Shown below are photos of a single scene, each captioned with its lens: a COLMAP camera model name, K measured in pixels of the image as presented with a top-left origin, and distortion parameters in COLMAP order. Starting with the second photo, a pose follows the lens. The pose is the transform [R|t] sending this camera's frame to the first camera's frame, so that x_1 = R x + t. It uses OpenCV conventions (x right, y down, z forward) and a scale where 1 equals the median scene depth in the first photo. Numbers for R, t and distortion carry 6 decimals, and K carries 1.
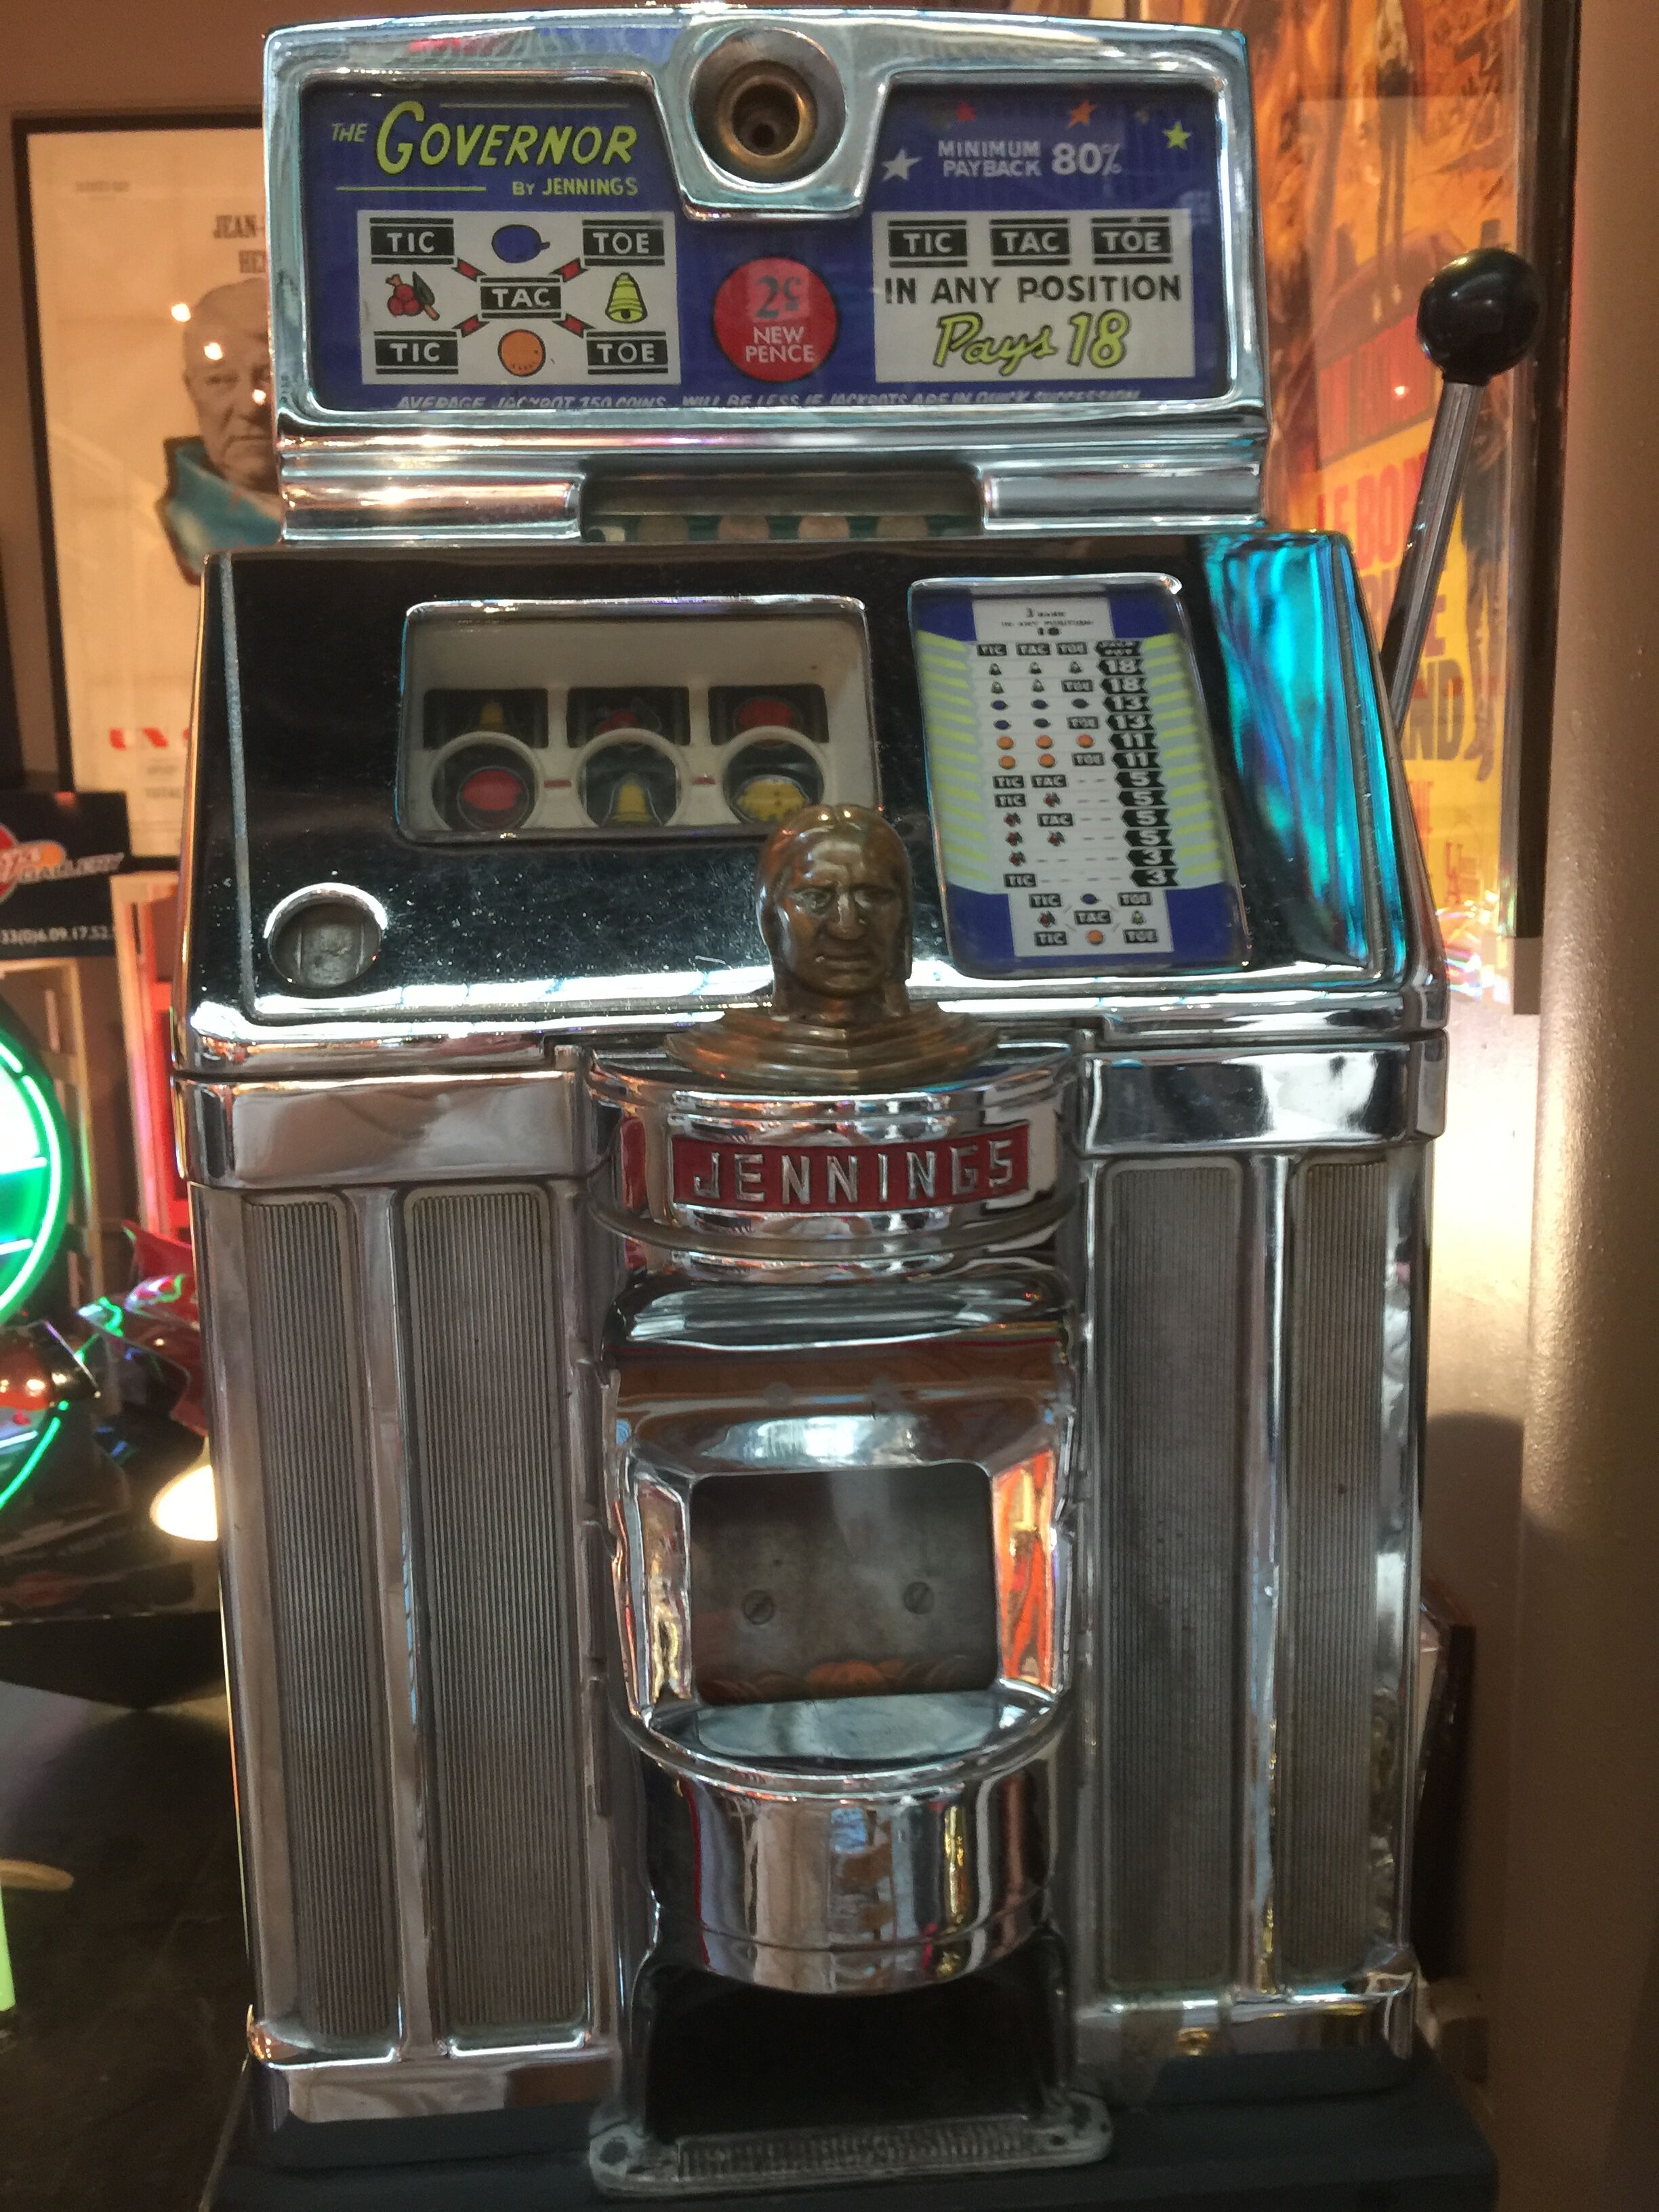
lens RADIAL K [[1854.6, 0, 810.6], [0, 1854.6, 1099.2], [0, 0, 1]] dist [0.077135, -0.121048]
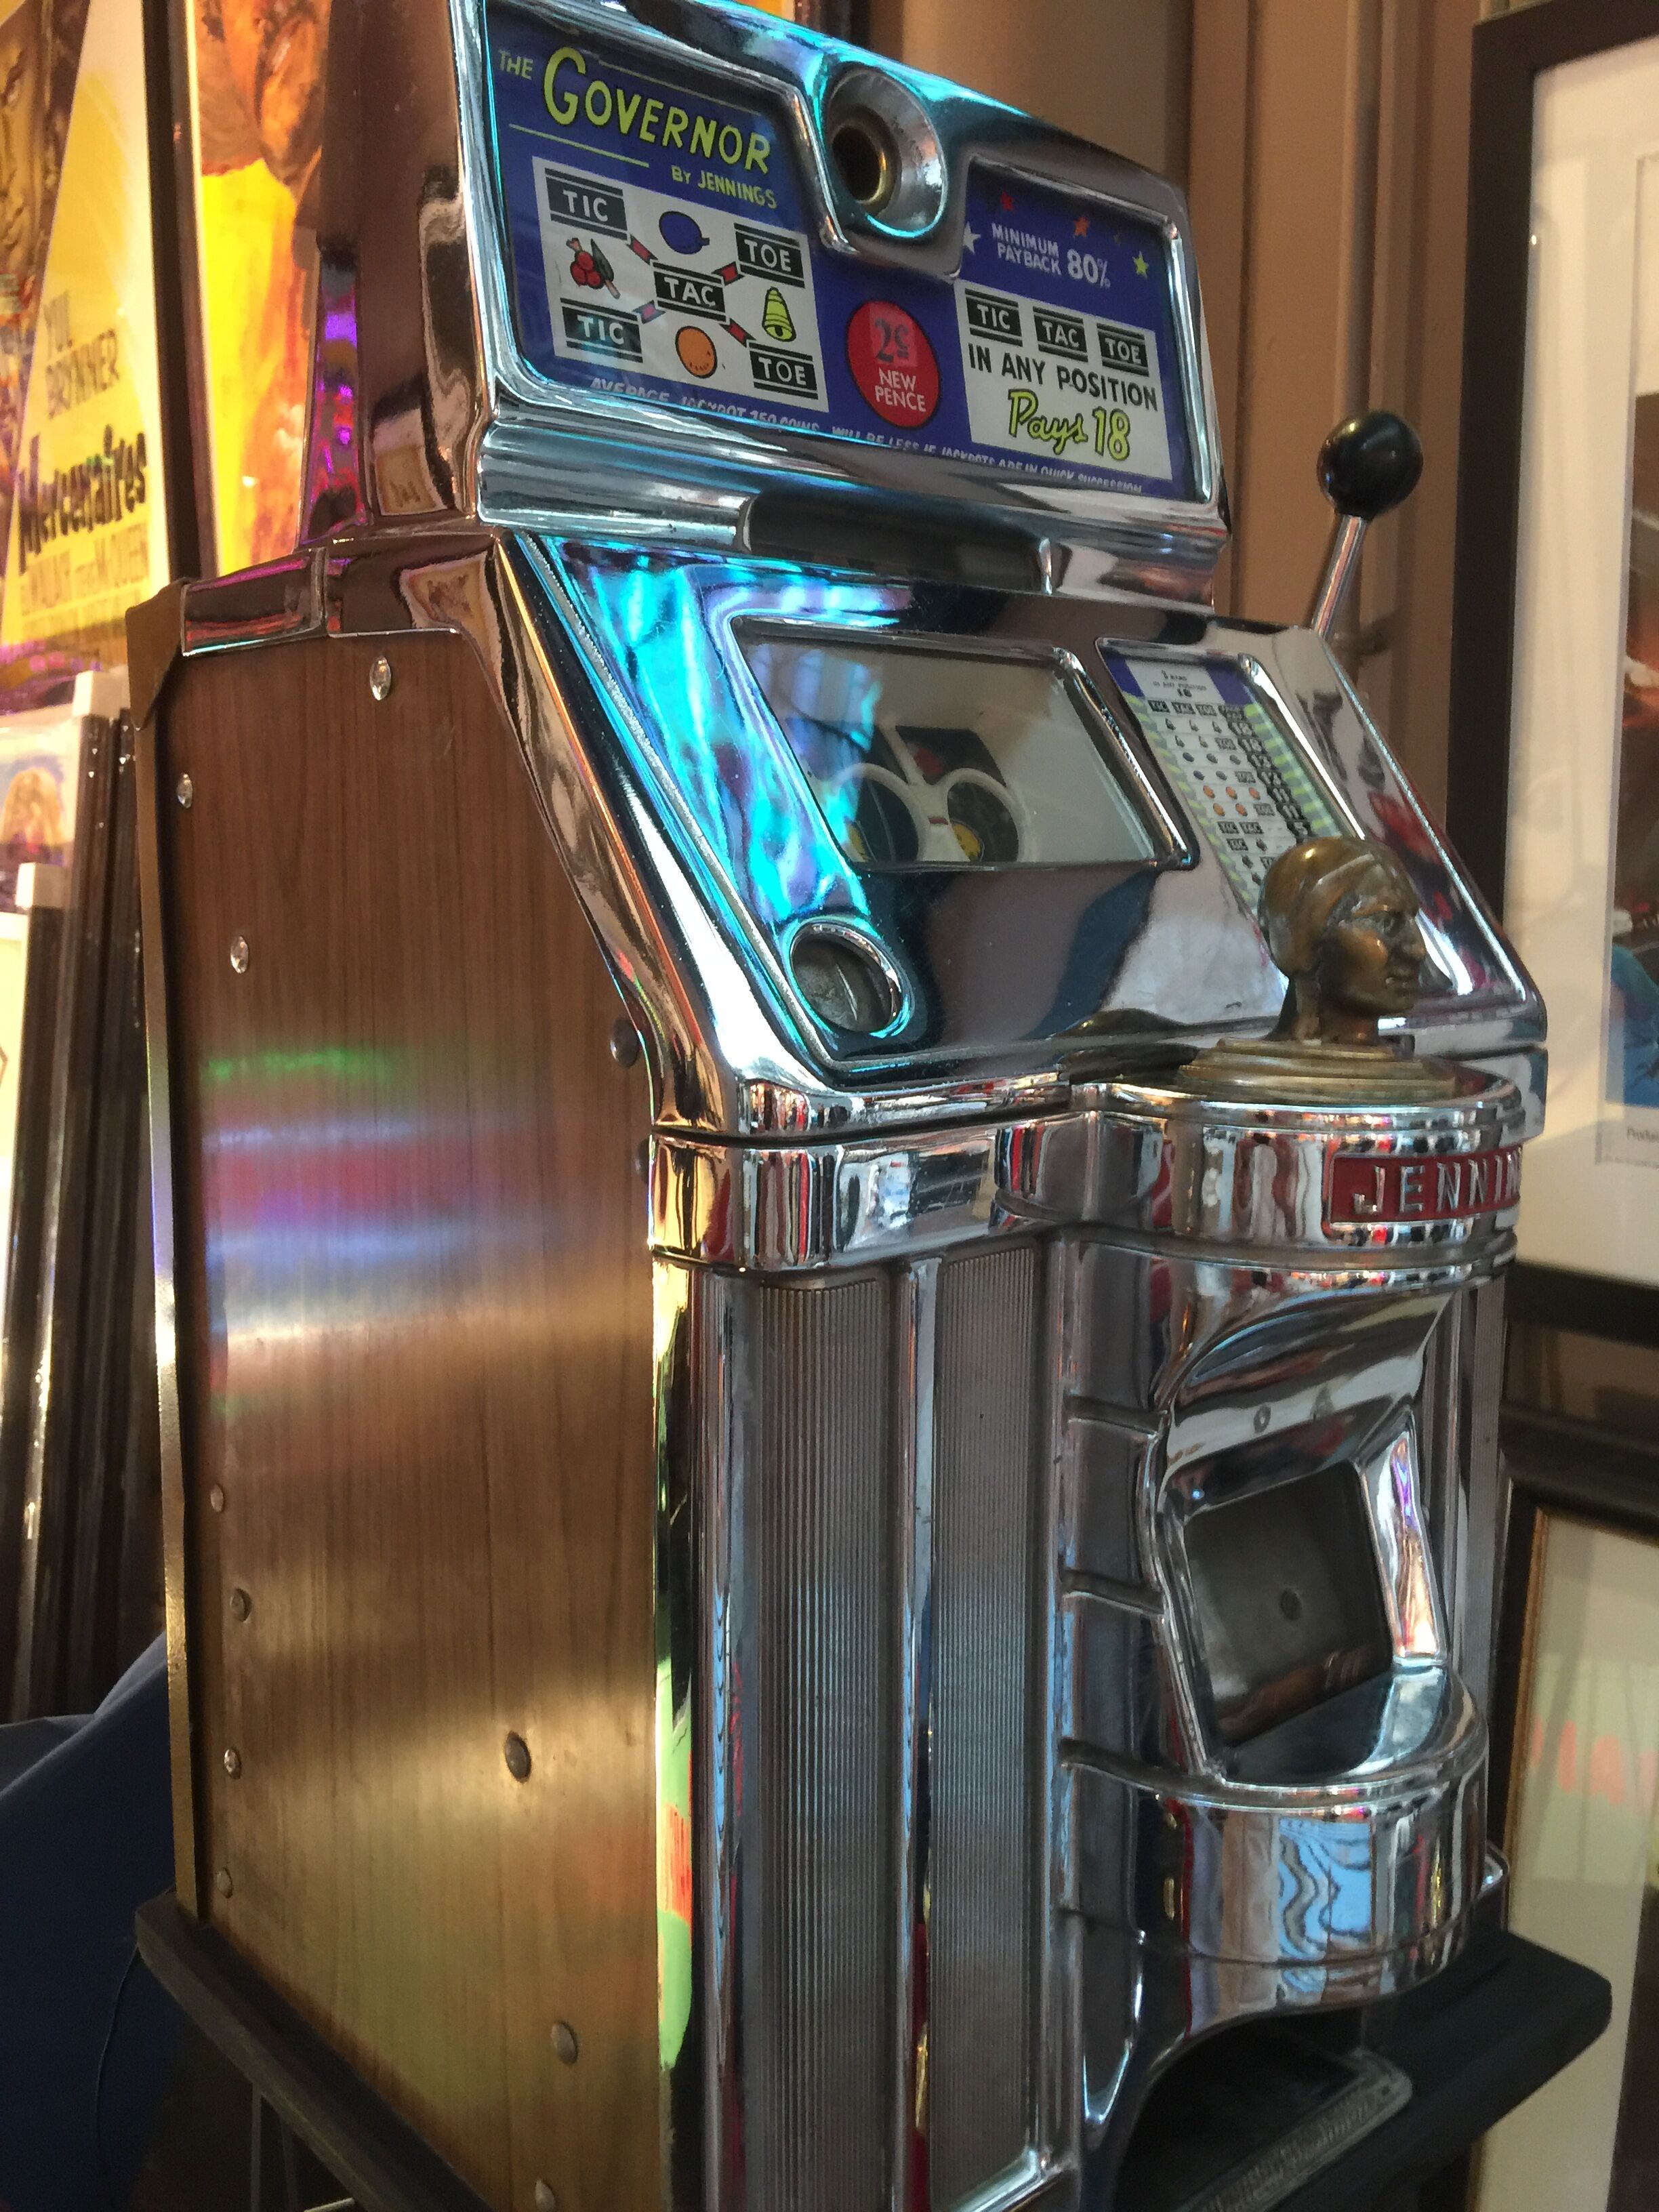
lens RADIAL K [[1854.6, 0, 794.9], [0, 1854.6, 1074.7], [0, 0, 1]] dist [0.077135, -0.121048]
pose [[0.807342, -0.046672, 0.588235, -0.666068], [0.080690, 0.996235, -0.031702, -0.014894], [-0.584541, 0.073058, 0.808068, 0.260484]]
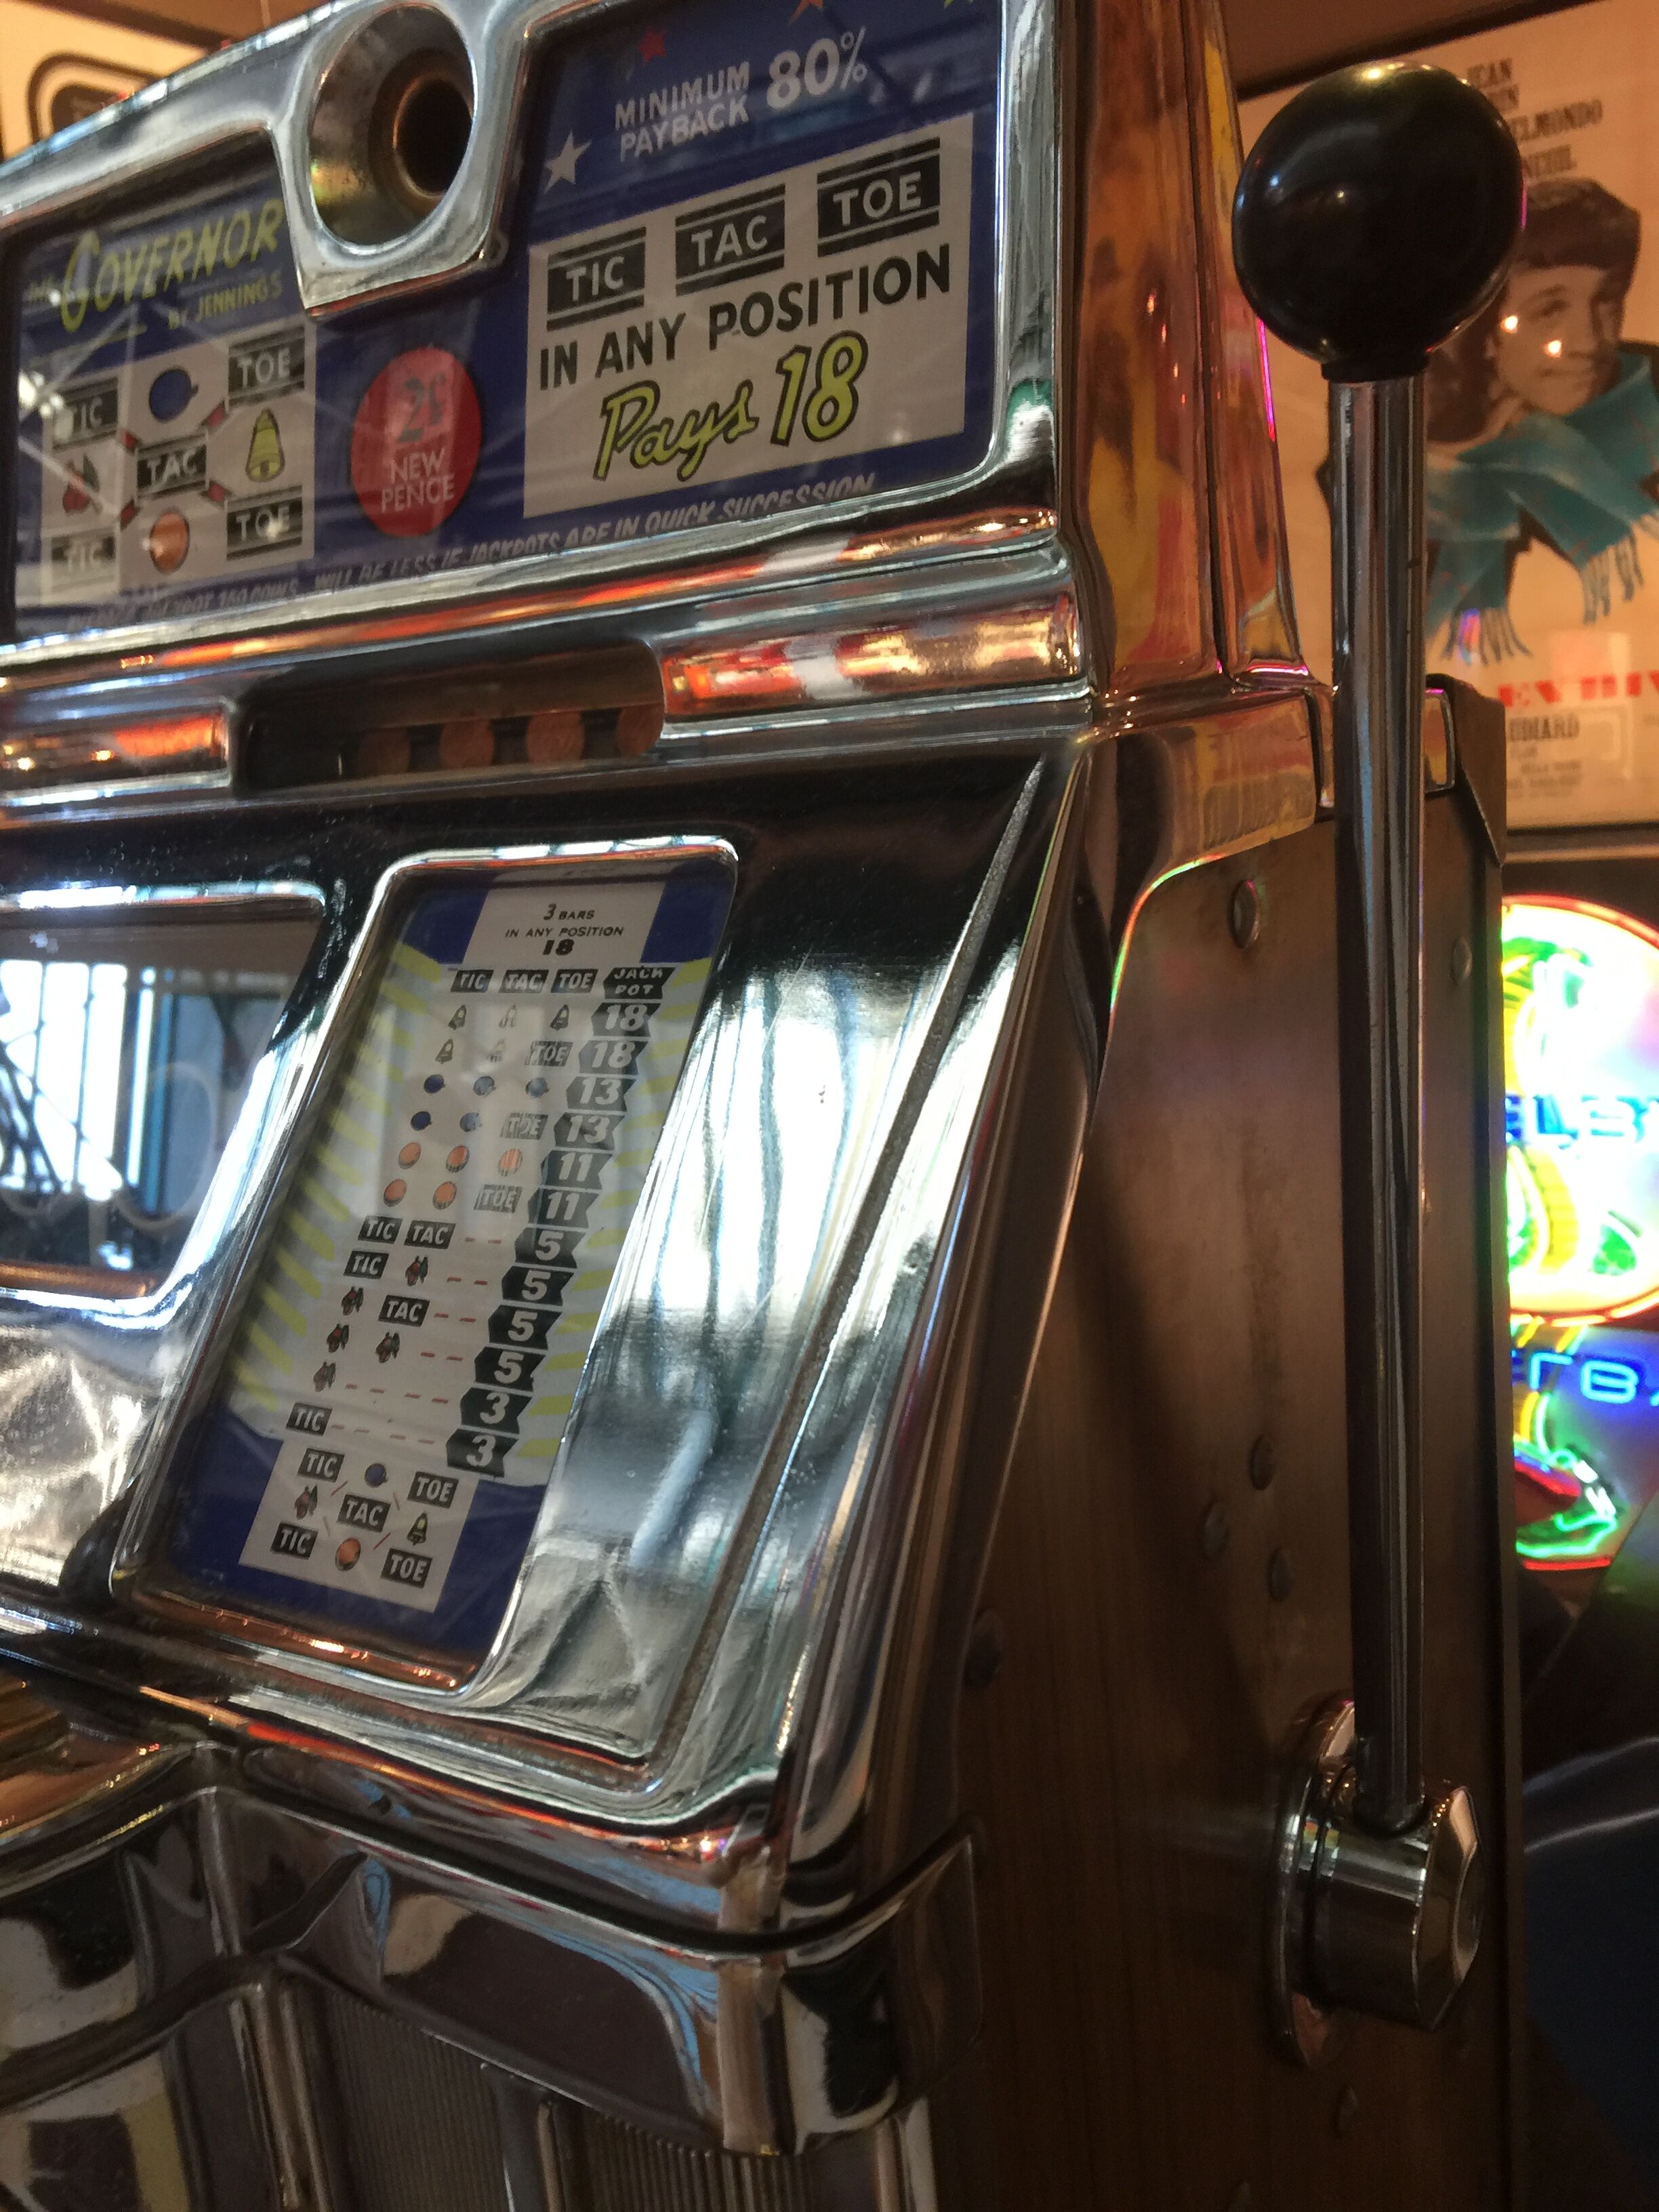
lens RADIAL K [[1854.6, 0, 841.0], [0, 1854.6, 1095.4], [0, 0, 1]] dist [0.077135, -0.121048]
pose [[0.794727, 0.064764, -0.603502, 0.525014], [-0.041248, 0.997755, 0.052754, -0.227277], [0.605564, -0.017032, 0.795615, 0.560733]]
